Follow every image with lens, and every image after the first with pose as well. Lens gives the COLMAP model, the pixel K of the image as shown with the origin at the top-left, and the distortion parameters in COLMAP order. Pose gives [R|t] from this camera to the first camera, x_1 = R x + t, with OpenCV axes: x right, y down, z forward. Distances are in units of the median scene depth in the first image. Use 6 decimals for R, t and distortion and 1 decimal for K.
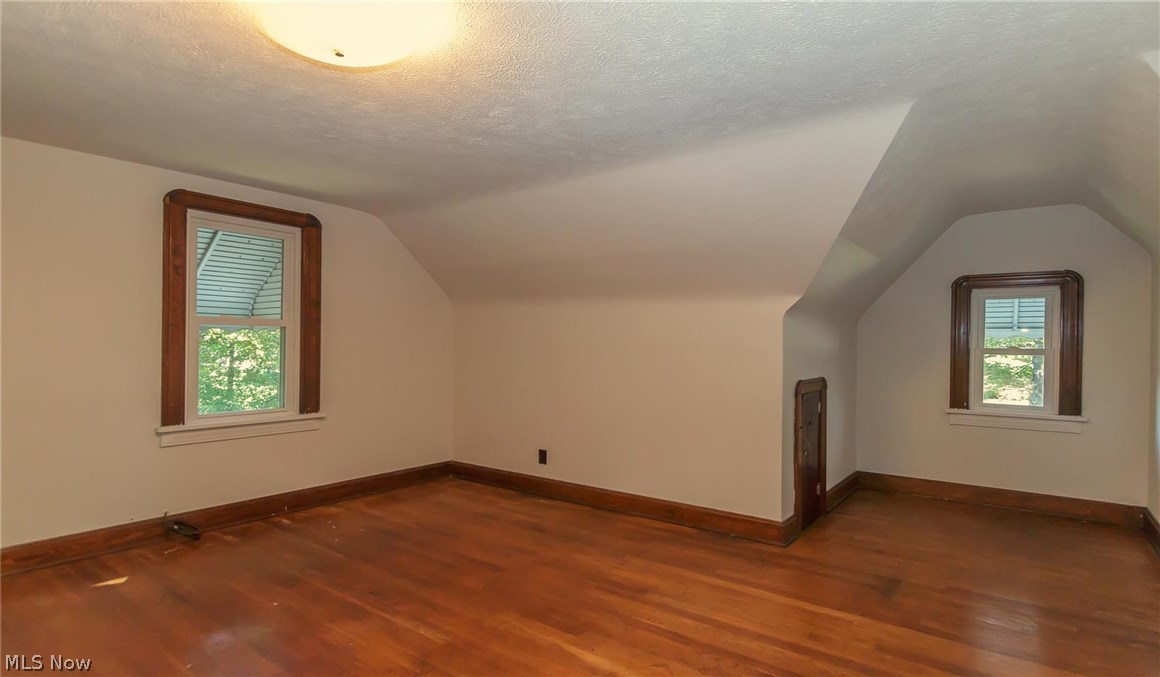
lens RADIAL K [[585.7, 0, 580.0], [0, 585.7, 338.5], [0, 0, 1]] dist [-0.000358, -0.000615]
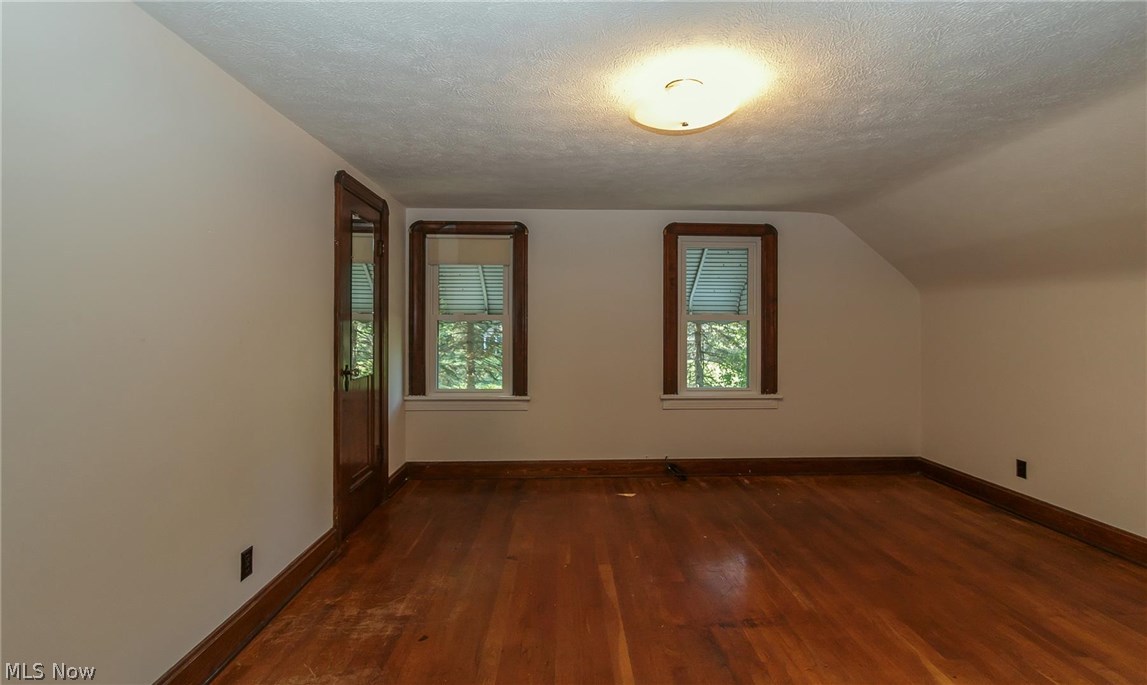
lens RADIAL K [[560.4, 0, 575.2], [0, 560.4, 323.0], [0, 0, 1]] dist [-0.000373, -0.000179]
pose [[0.622507, -0.016806, -0.782434, 0.202312], [0.014593, 0.999845, -0.009865, -0.010294], [0.782478, -0.005277, 0.622656, 0.001234]]
